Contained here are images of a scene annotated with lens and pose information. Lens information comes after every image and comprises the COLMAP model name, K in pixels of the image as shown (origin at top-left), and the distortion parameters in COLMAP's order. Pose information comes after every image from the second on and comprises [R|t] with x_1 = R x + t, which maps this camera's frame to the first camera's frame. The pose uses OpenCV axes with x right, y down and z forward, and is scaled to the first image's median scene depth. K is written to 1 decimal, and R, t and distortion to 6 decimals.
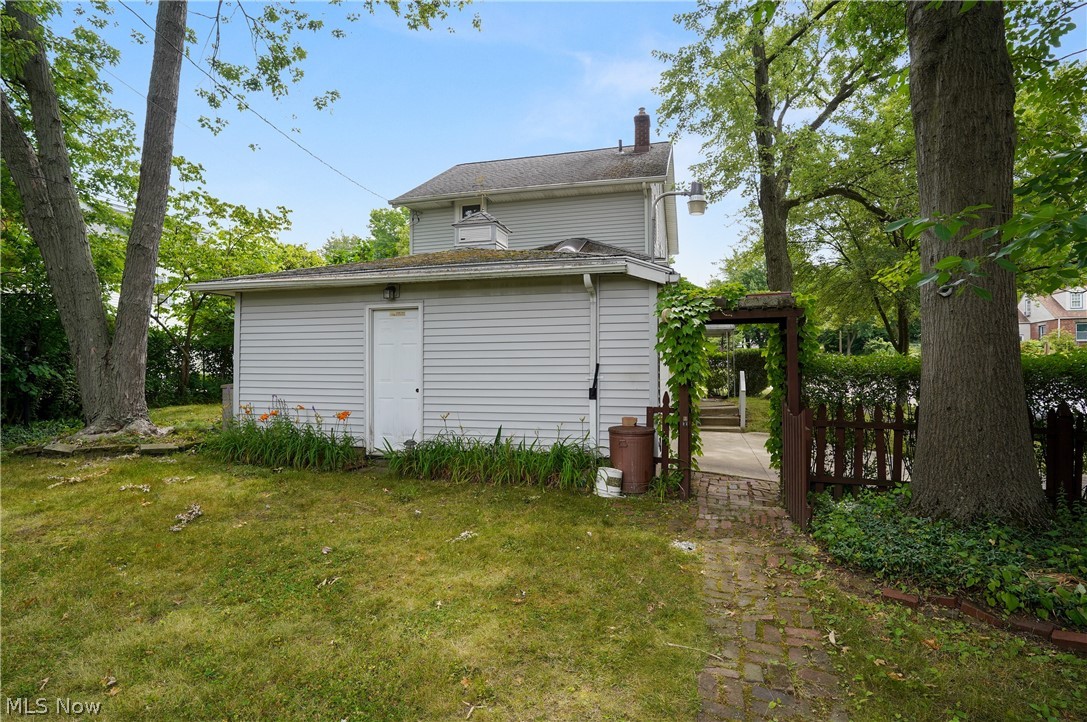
lens RADIAL K [[560.6, 0, 547.0], [0, 560.6, 365.8], [0, 0, 1]] dist [-0.039473, 0.007513]
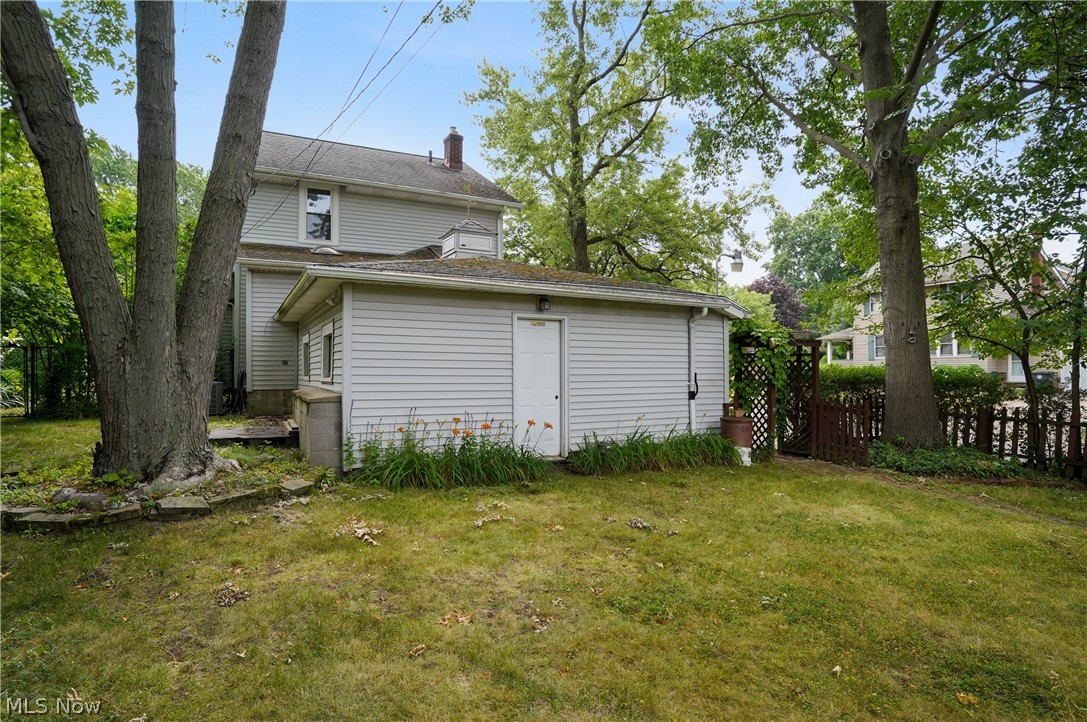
lens RADIAL K [[560.6, 0, 548.1], [0, 560.6, 365.4], [0, 0, 1]] dist [-0.039473, 0.007513]
pose [[0.733266, 0.008817, 0.679884, -0.975076], [-0.007810, 0.999959, -0.004544, -0.011717], [-0.679897, -0.001978, 0.733305, 0.226894]]
